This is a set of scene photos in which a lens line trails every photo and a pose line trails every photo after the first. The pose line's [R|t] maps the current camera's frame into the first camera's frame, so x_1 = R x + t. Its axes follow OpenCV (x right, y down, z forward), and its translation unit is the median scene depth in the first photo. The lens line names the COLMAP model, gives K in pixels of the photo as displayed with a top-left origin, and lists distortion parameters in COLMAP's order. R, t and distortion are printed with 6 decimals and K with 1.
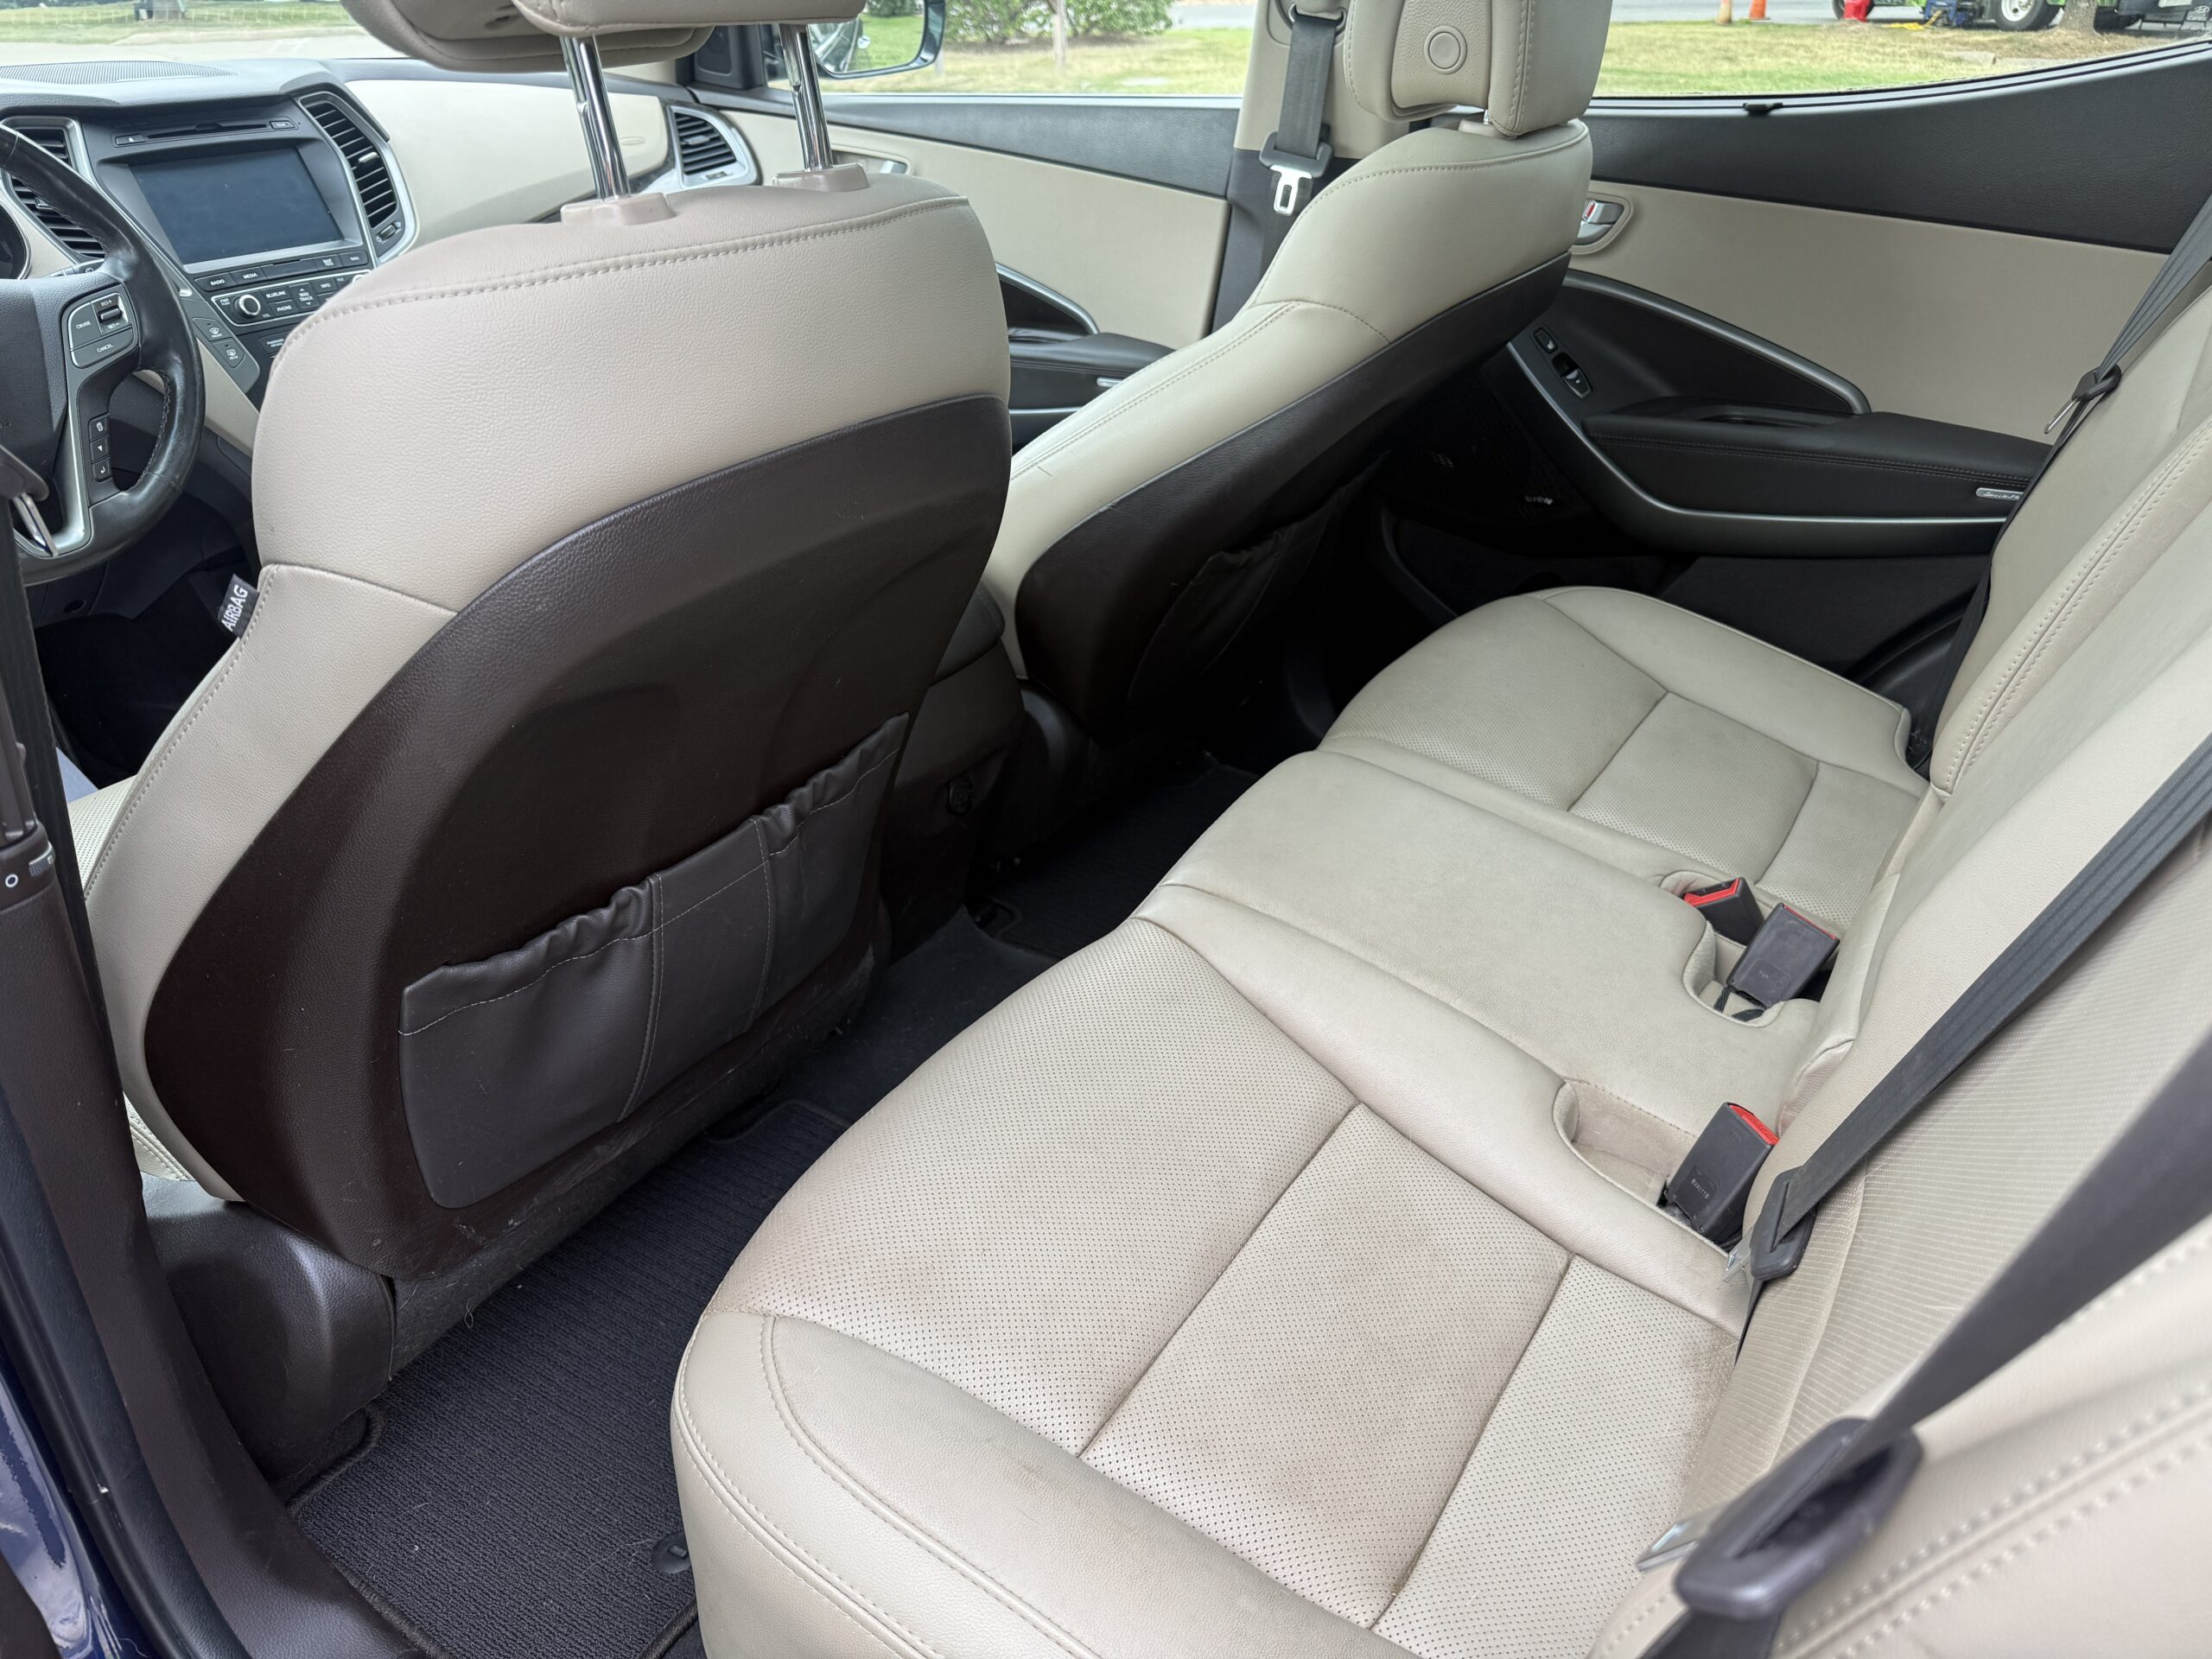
lens RADIAL K [[1577.1, 0, 1098.6], [0, 1577.1, 832.9], [0, 0, 1]] dist [0.036688, -0.042113]
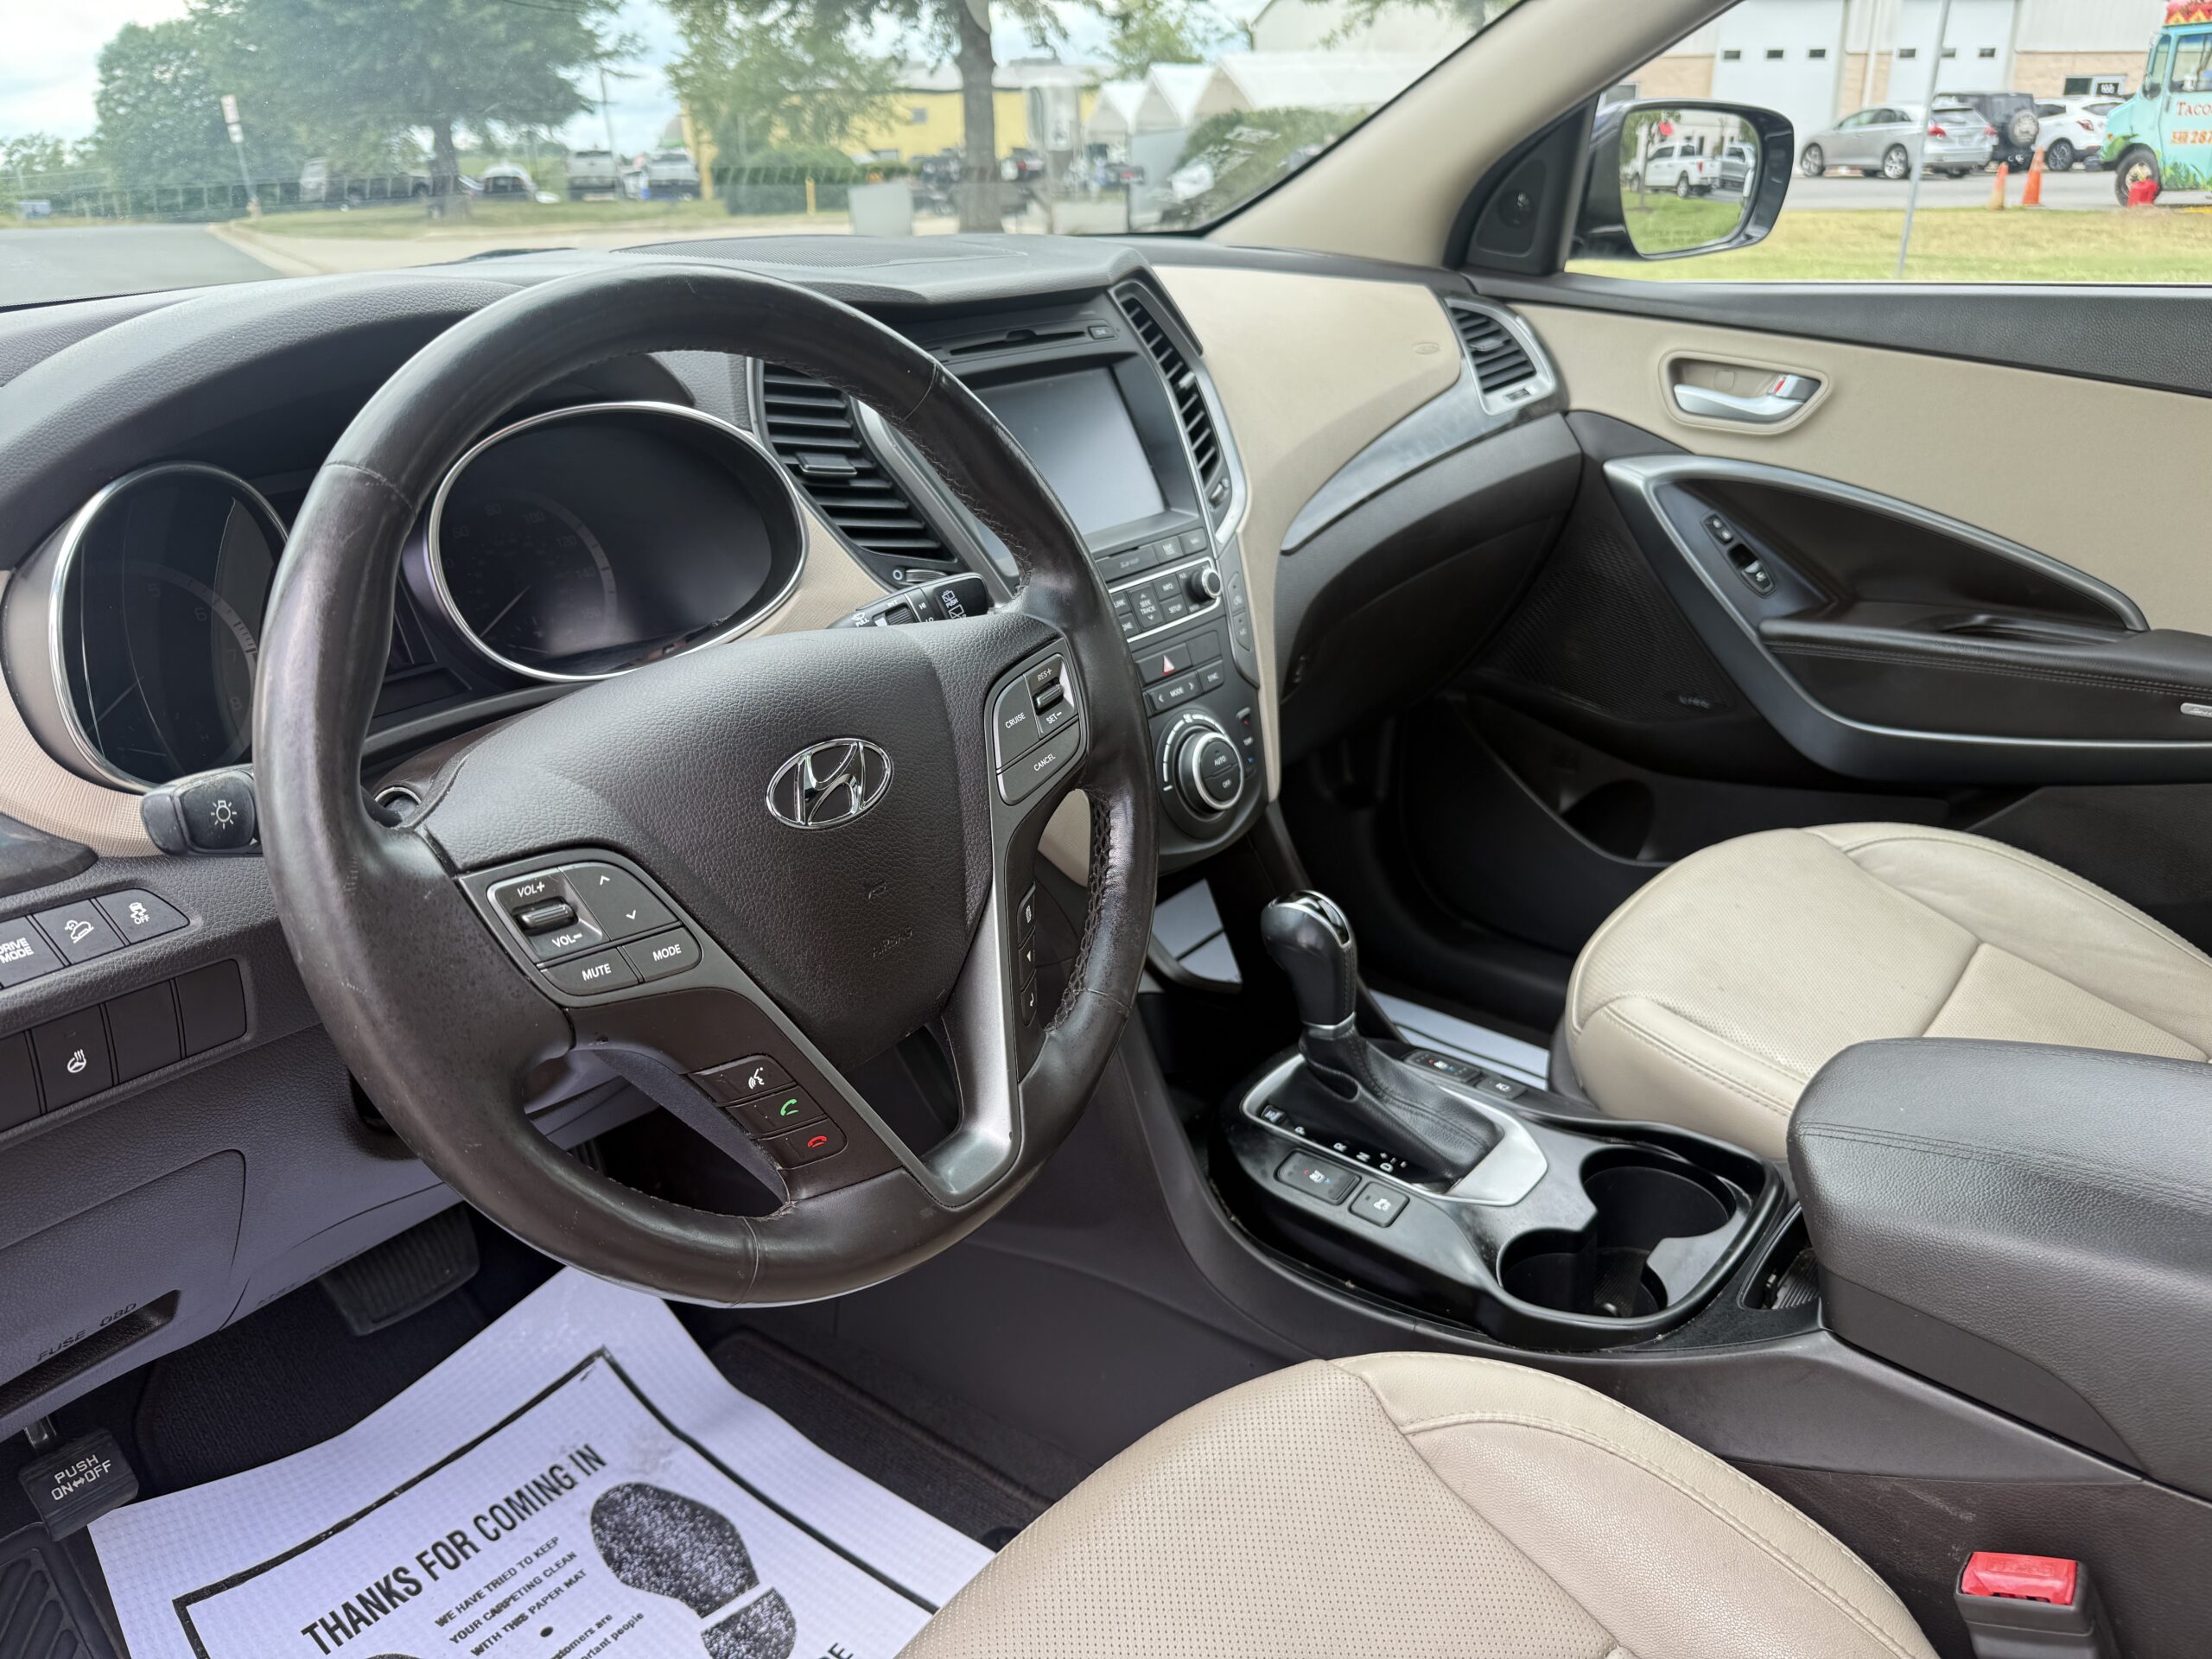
lens RADIAL K [[1592.6, 0, 1108.5], [0, 1592.6, 833.2], [0, 0, 1]] dist [0.007249, -0.013673]
pose [[0.994139, 0.031494, -0.103424, -0.458116], [-0.041933, 0.994067, -0.100362, -0.192467], [0.099650, 0.104110, 0.989561, 0.412933]]
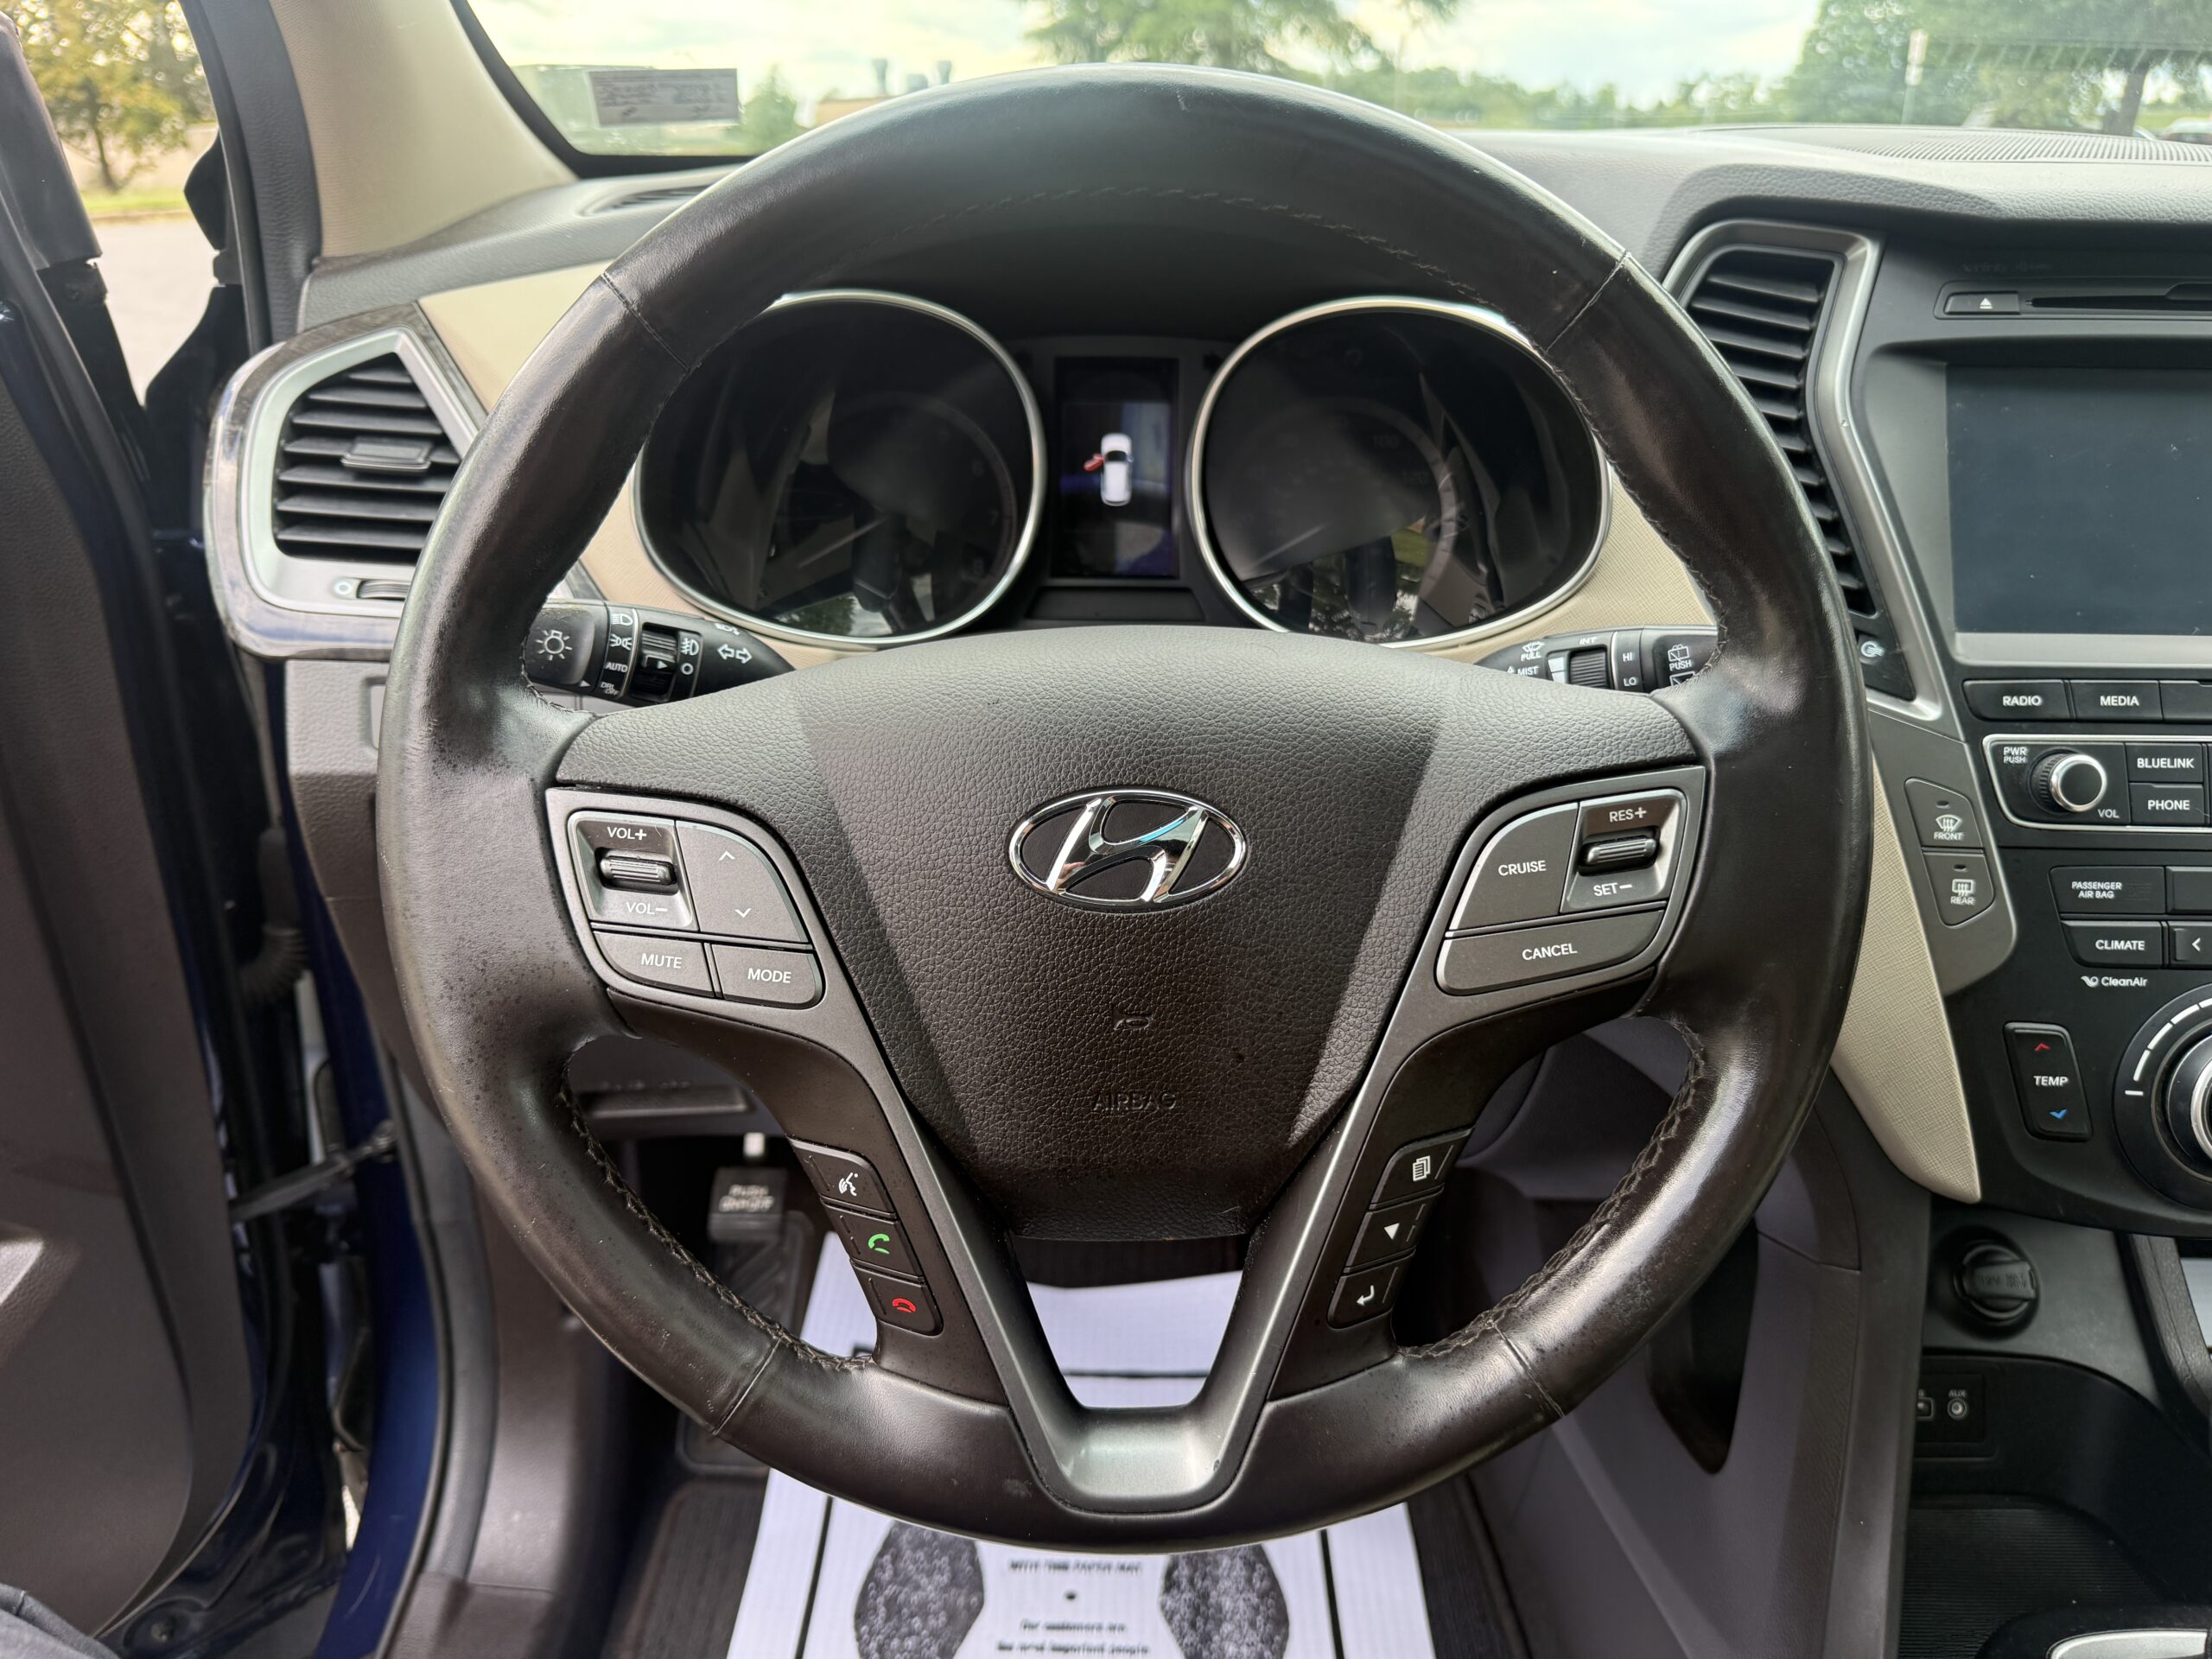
lens RADIAL K [[1577.8, 0, 1111.3], [0, 1577.8, 843.6], [0, 0, 1]] dist [0.096905, -0.147454]
pose [[0.536702, 0.364583, -0.760940, -0.369879], [-0.421541, 0.897078, 0.132492, -0.273452], [0.730927, 0.249659, 0.635150, 0.614874]]
